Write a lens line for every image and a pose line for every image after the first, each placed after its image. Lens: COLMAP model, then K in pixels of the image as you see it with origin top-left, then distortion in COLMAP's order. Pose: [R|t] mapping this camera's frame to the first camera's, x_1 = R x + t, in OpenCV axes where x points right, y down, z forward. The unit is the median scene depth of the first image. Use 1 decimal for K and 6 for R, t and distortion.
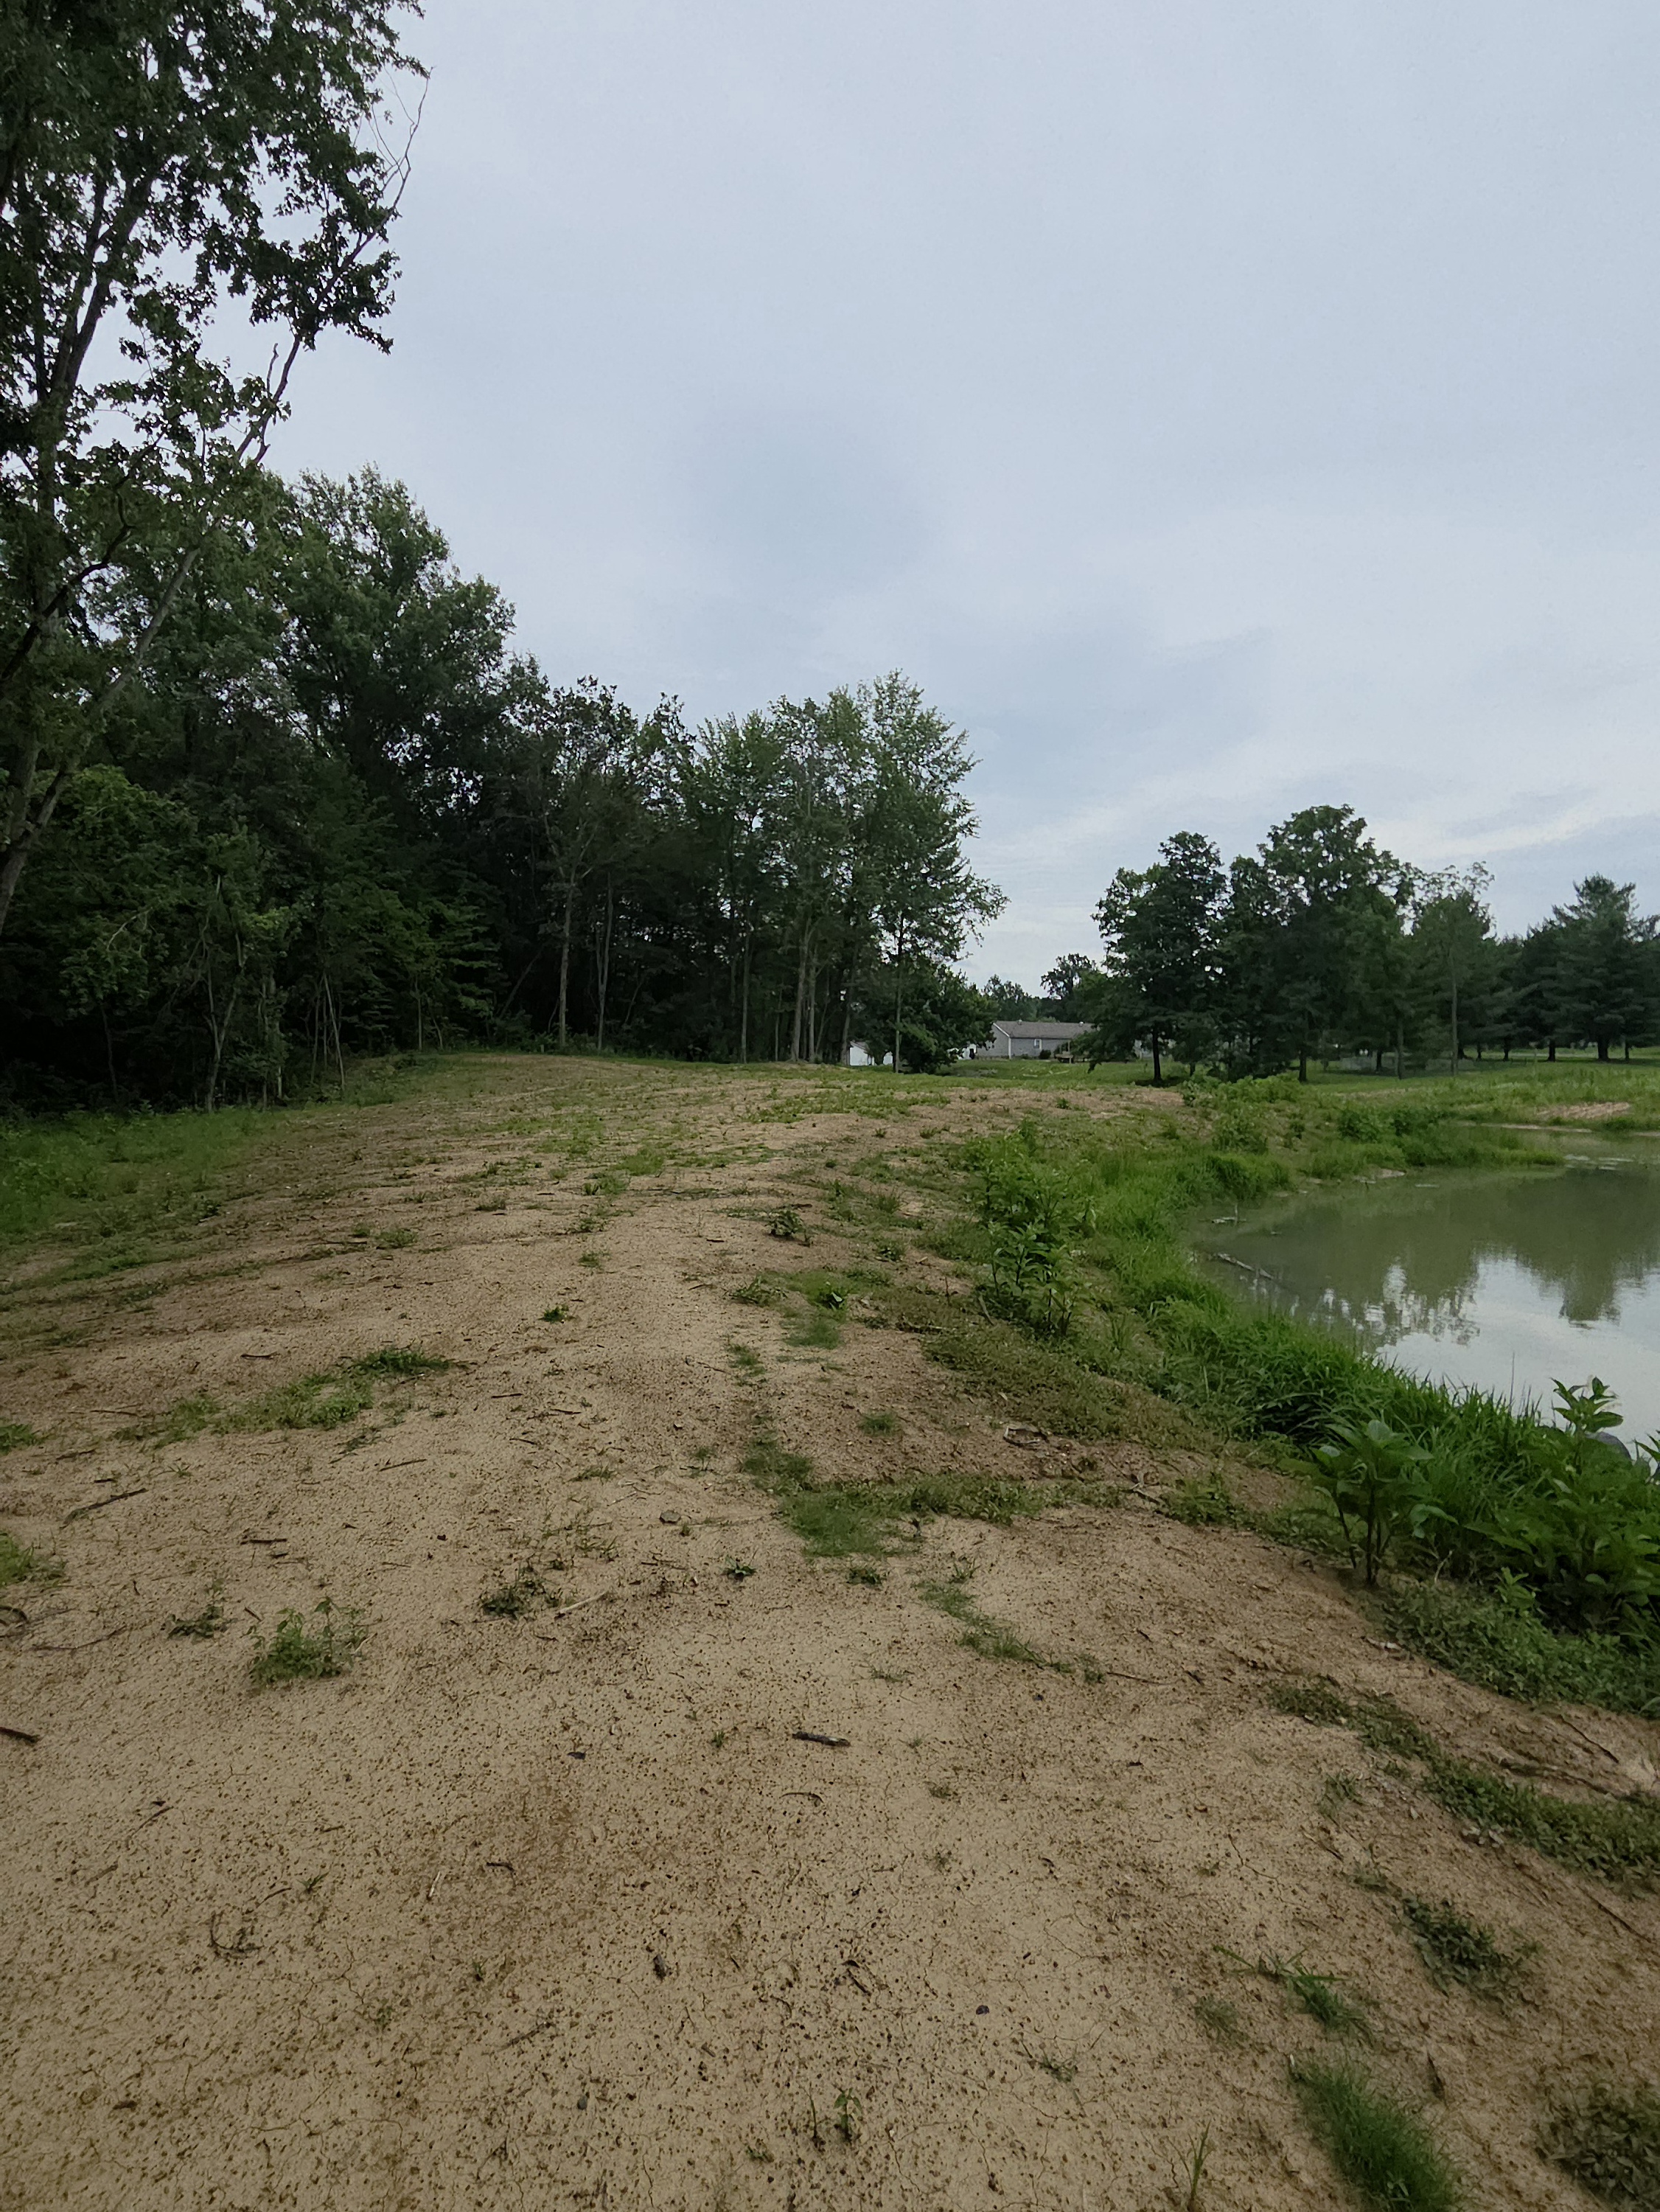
lens RADIAL K [[1208.2, 0, 810.1], [0, 1208.2, 1105.8], [0, 0, 1]] dist [0.015261, -0.005359]
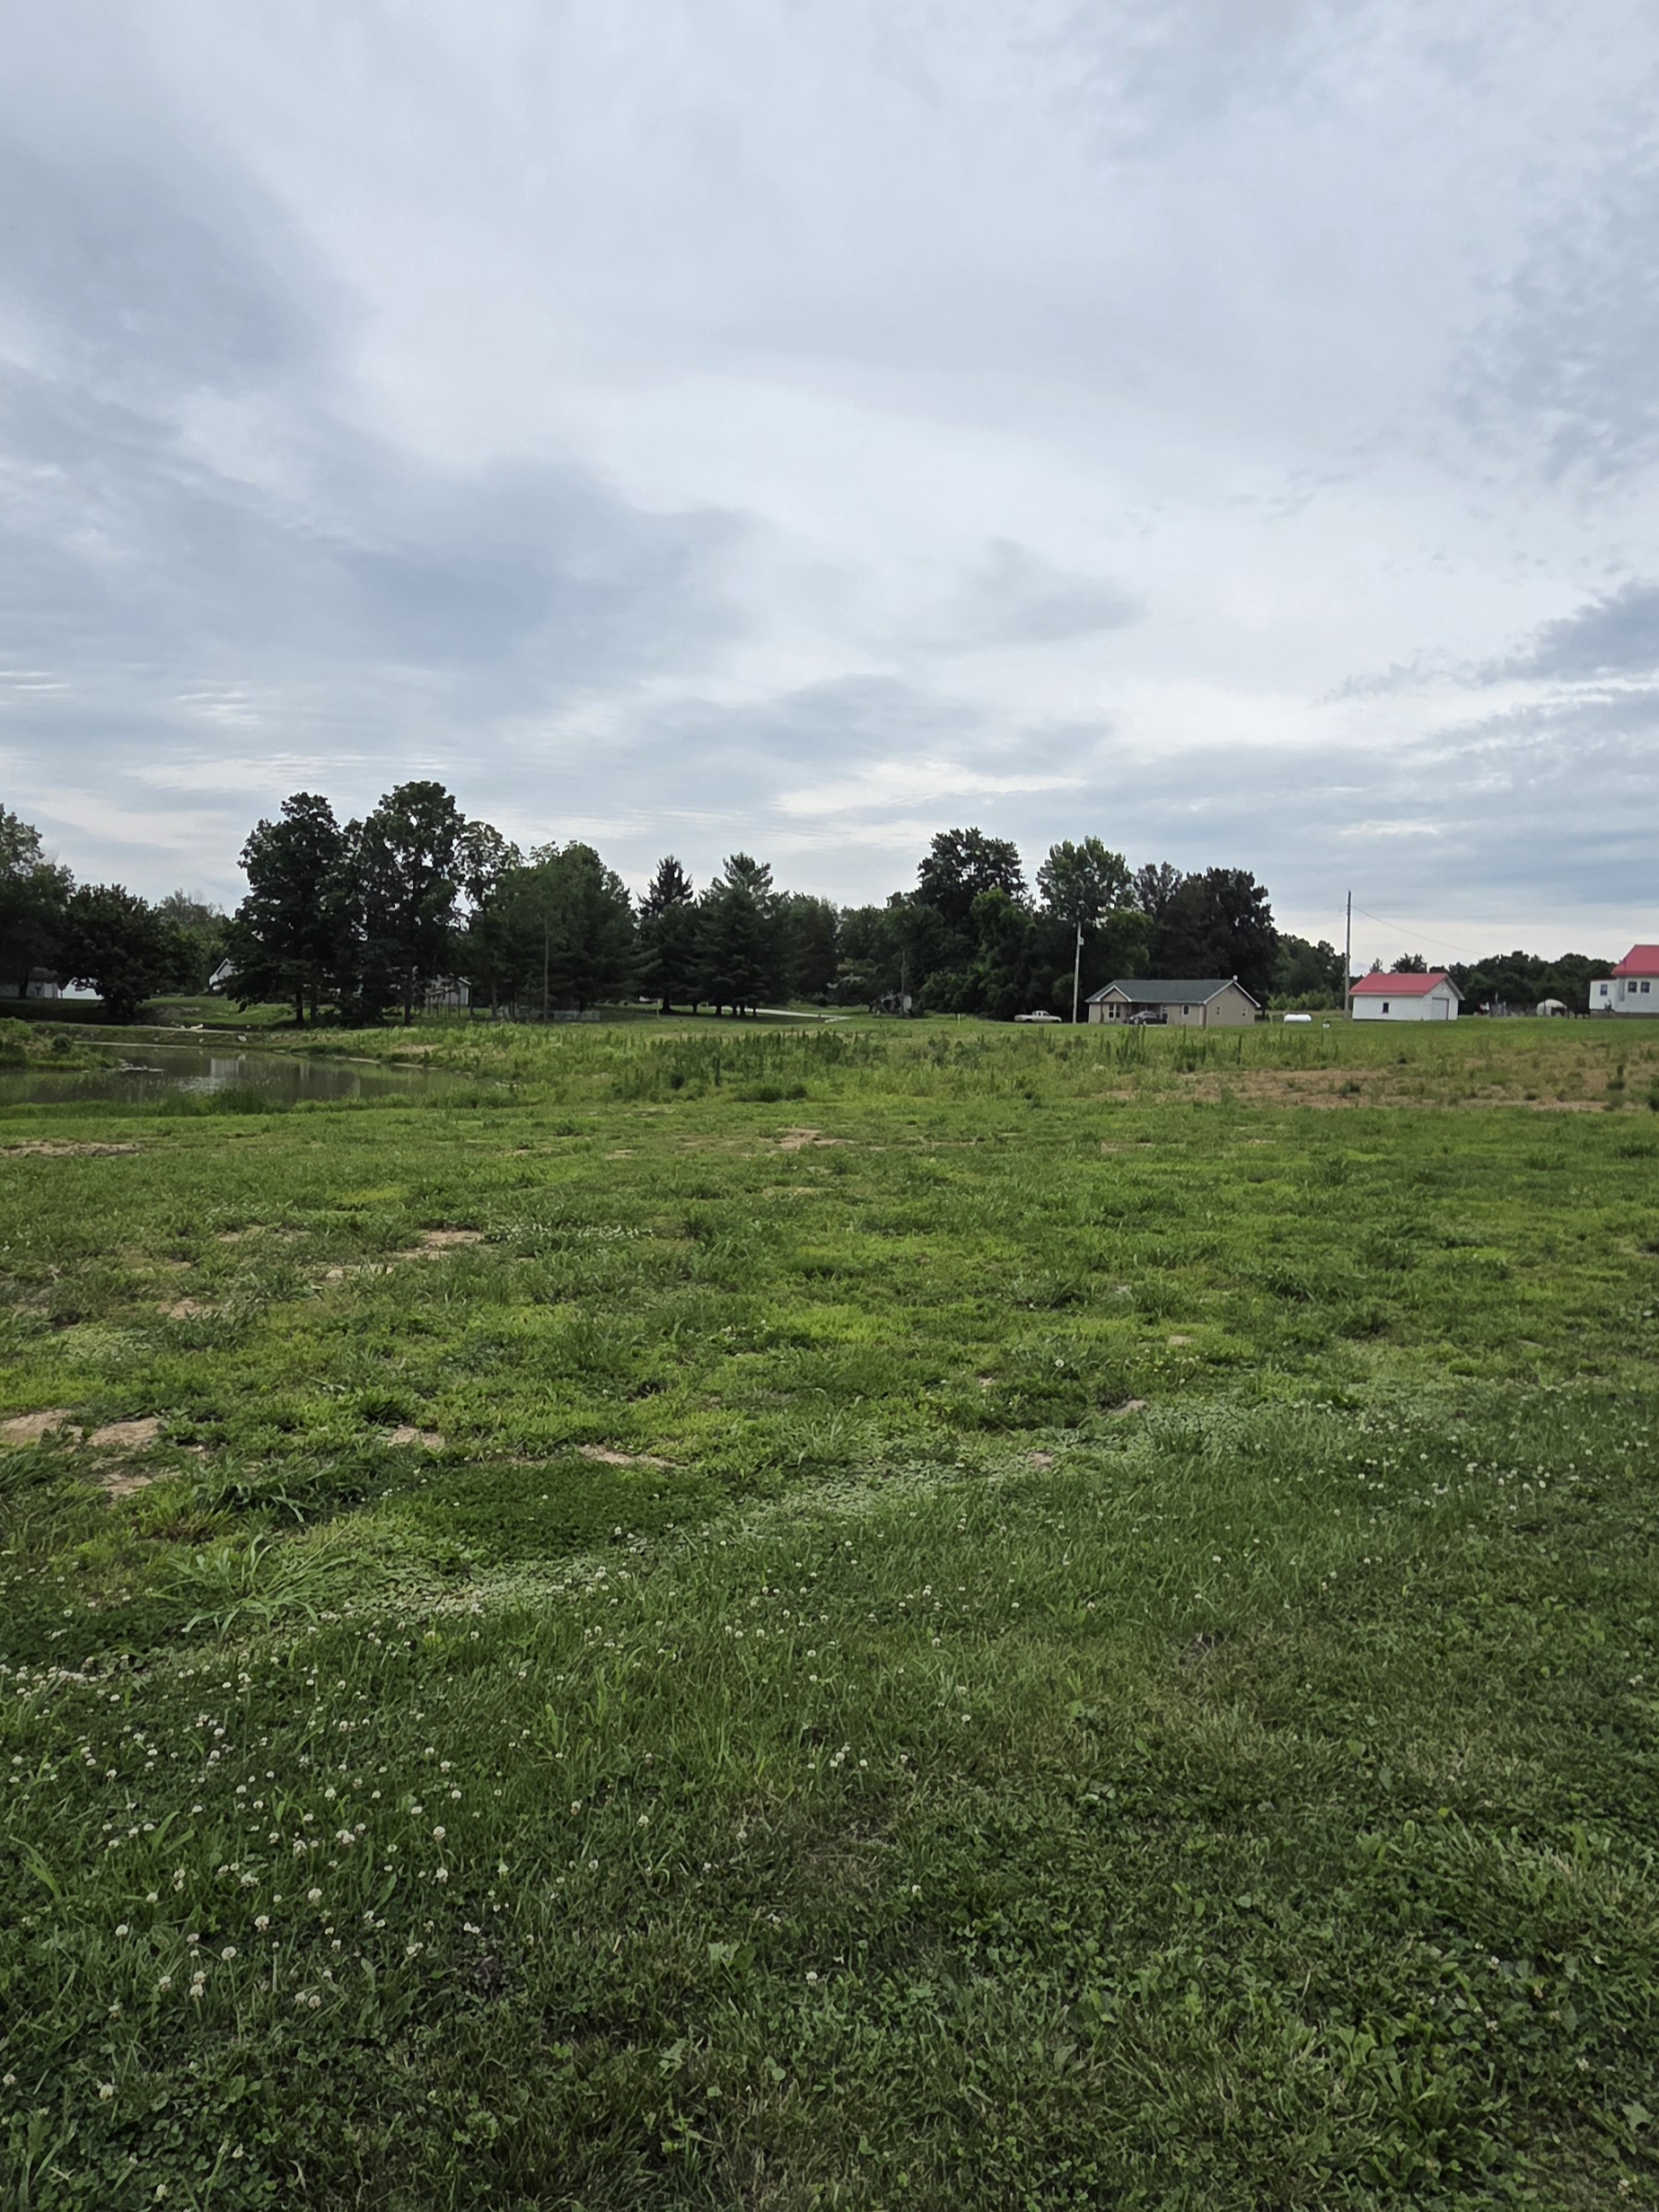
lens RADIAL K [[1466.4, 0, 805.1], [0, 1466.4, 1102.3], [0, 0, 1]] dist [0.009294, -0.008419]
pose [[0.941948, 0.010512, 0.335594, 4.854818], [-0.021035, 0.999394, 0.027735, 0.091243], [-0.335099, -0.033184, 0.941598, -6.692794]]
